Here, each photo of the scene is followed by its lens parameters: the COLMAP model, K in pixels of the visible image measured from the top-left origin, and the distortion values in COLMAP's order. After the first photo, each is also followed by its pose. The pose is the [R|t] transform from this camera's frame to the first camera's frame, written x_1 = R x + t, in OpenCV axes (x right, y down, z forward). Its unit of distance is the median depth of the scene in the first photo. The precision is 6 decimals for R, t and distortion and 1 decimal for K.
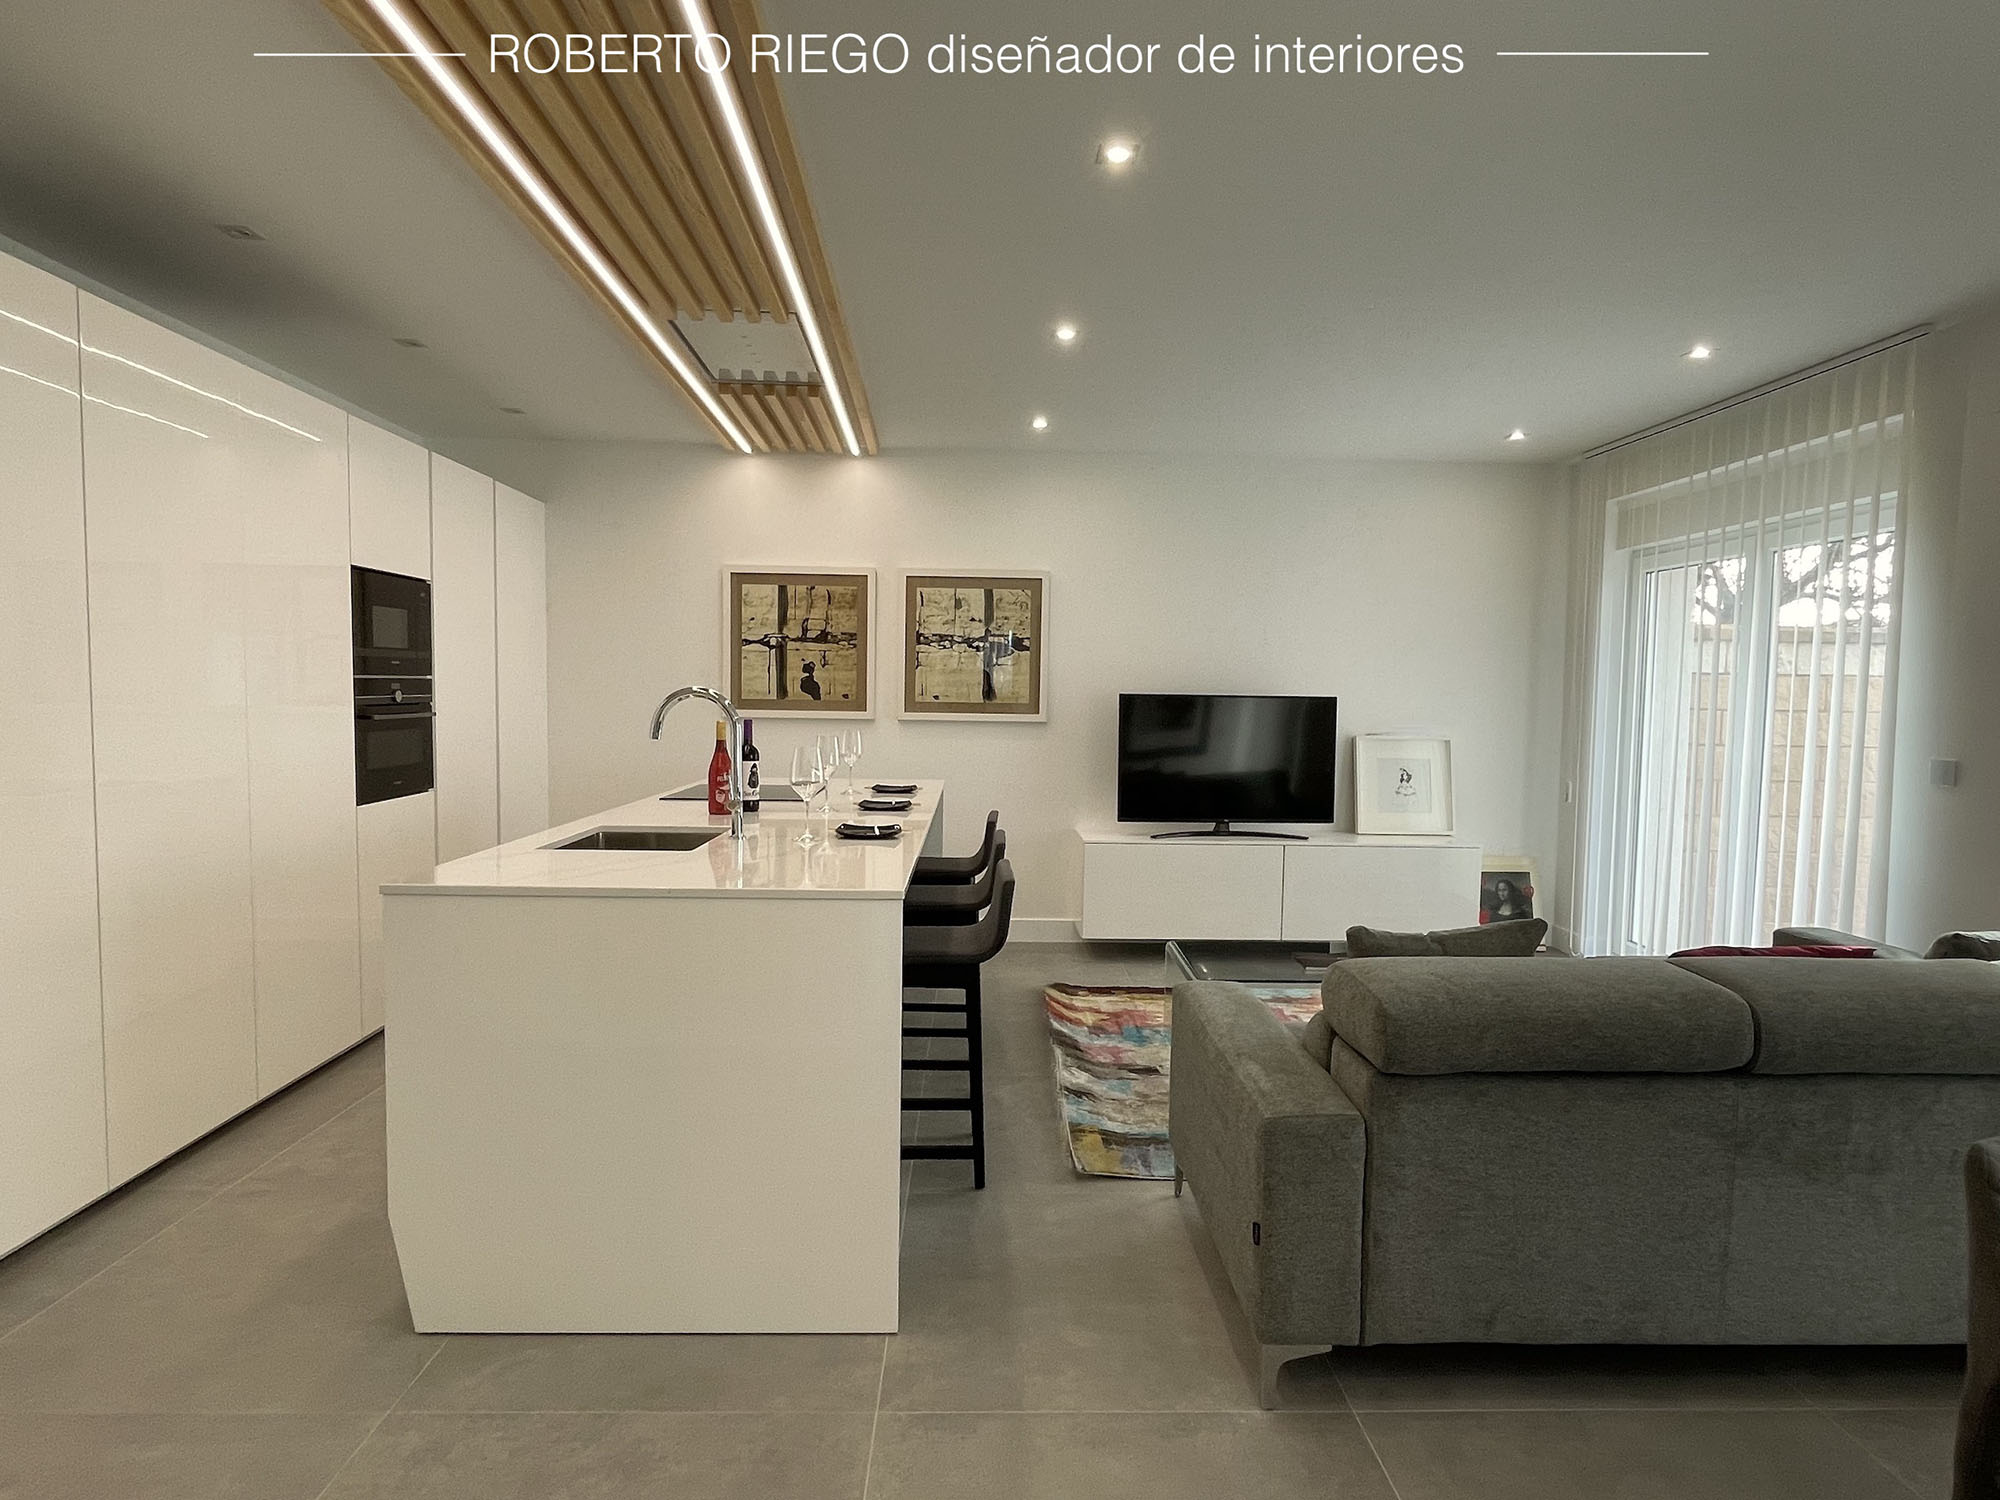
lens RADIAL K [[1091.5, 0, 995.1], [0, 1091.5, 751.6], [0, 0, 1]] dist [-0.003462, -0.000327]
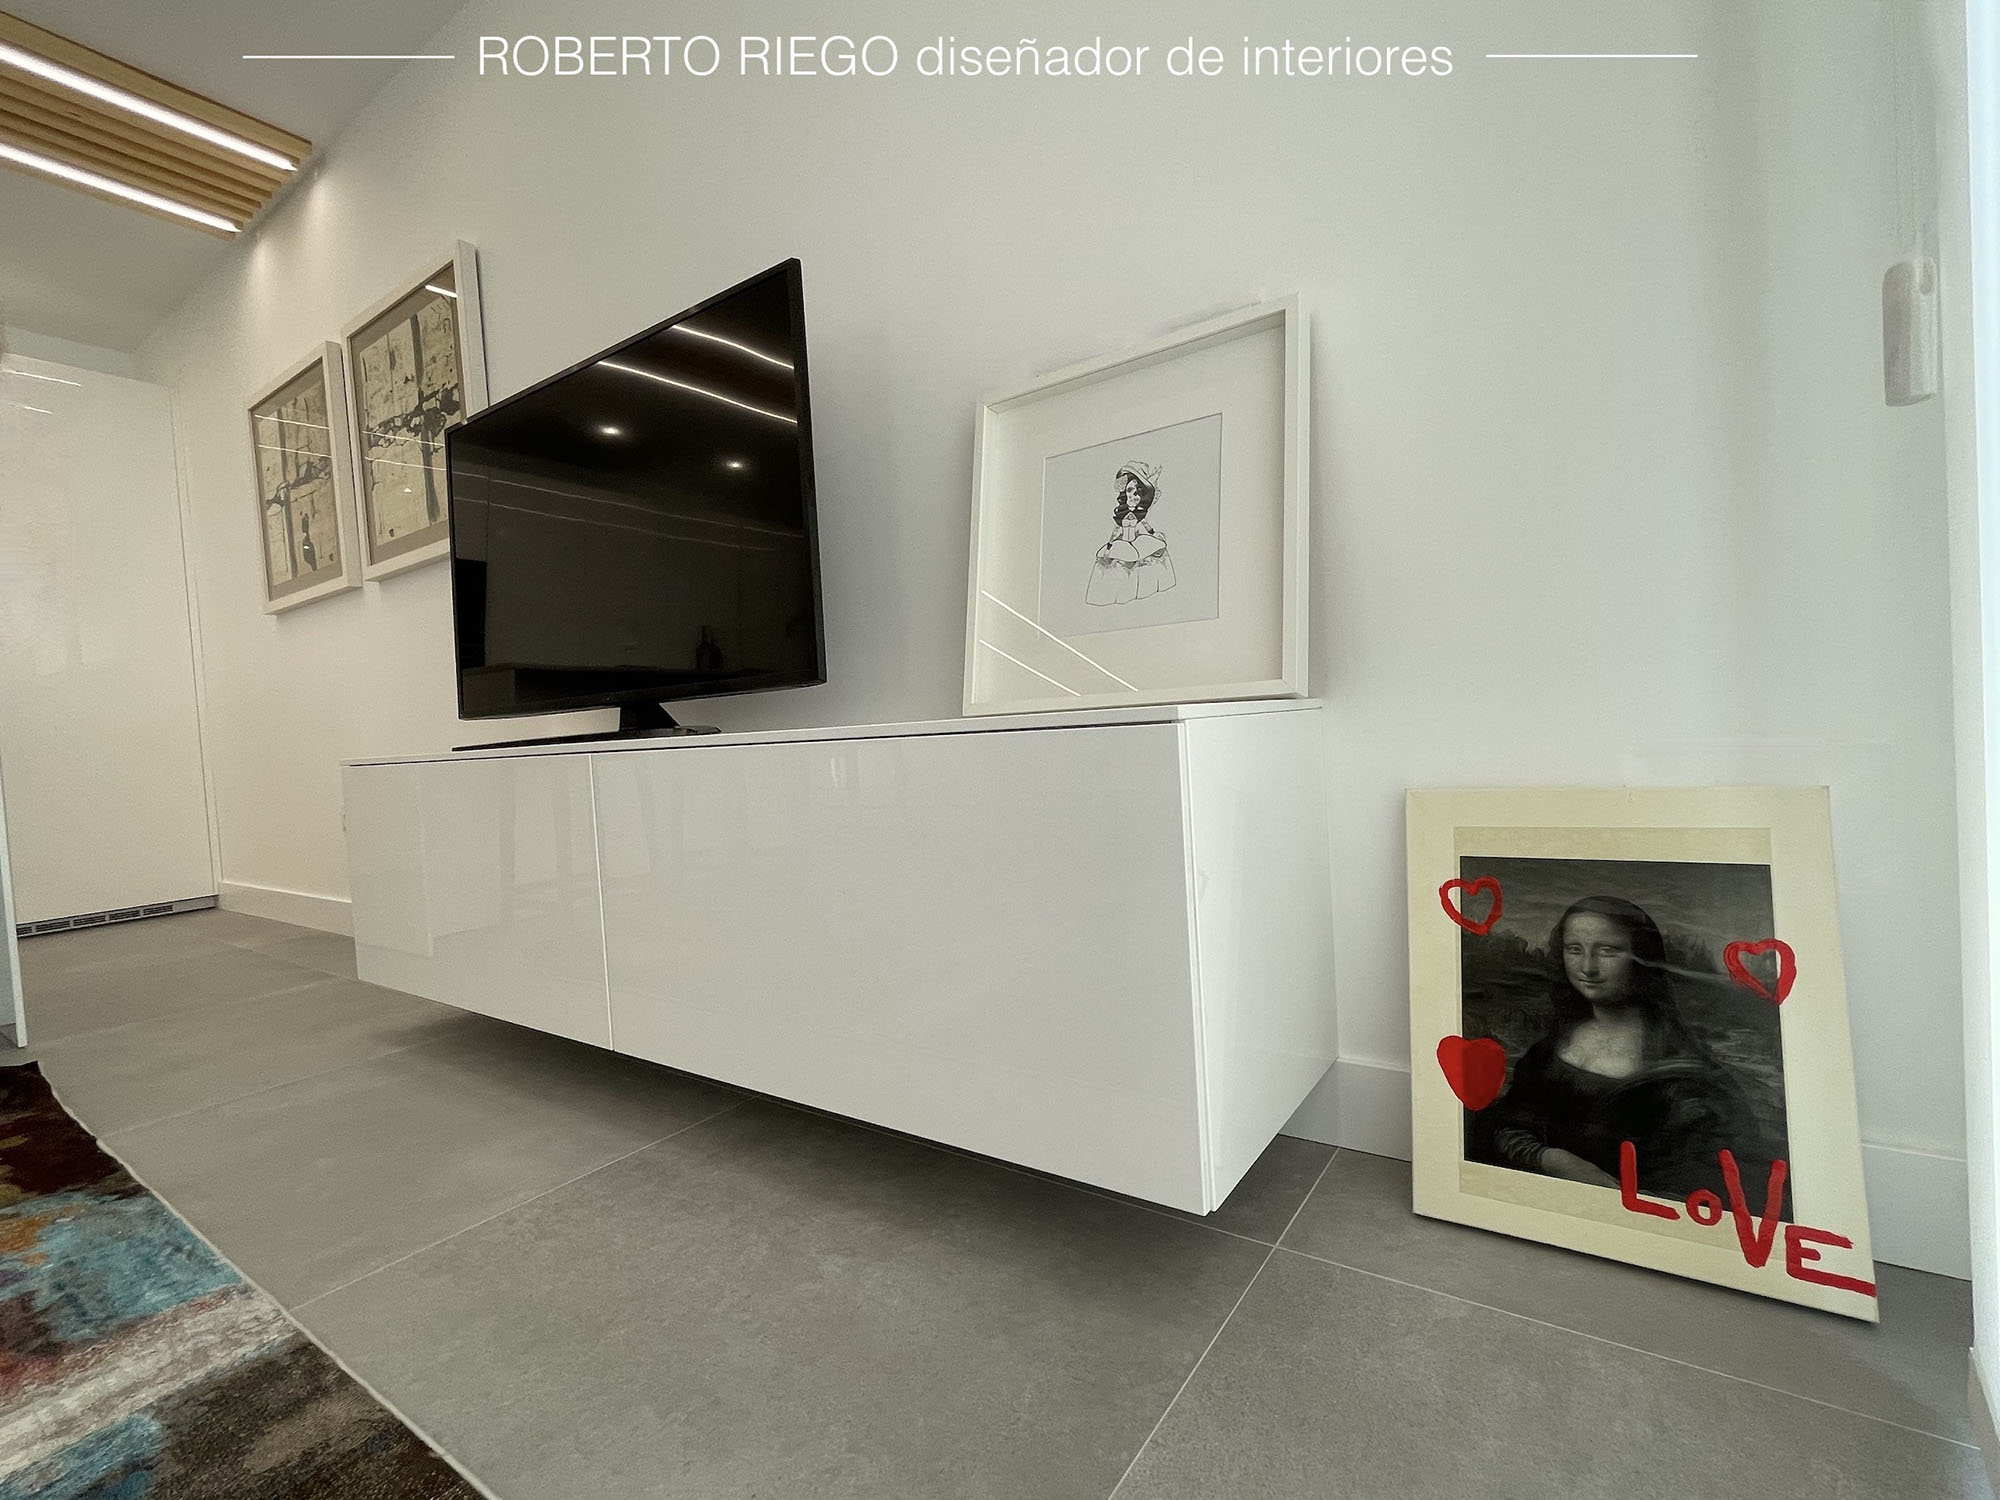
lens RADIAL K [[890.8, 0, 999.7], [0, 890.8, 760.4], [0, 0, 1]] dist [0.001761, 0.000184]
pose [[0.798522, -0.039955, -0.600638, 0.480979], [0.034681, 0.999191, -0.020360, 0.091770], [0.600966, -0.004573, 0.799262, 0.802690]]
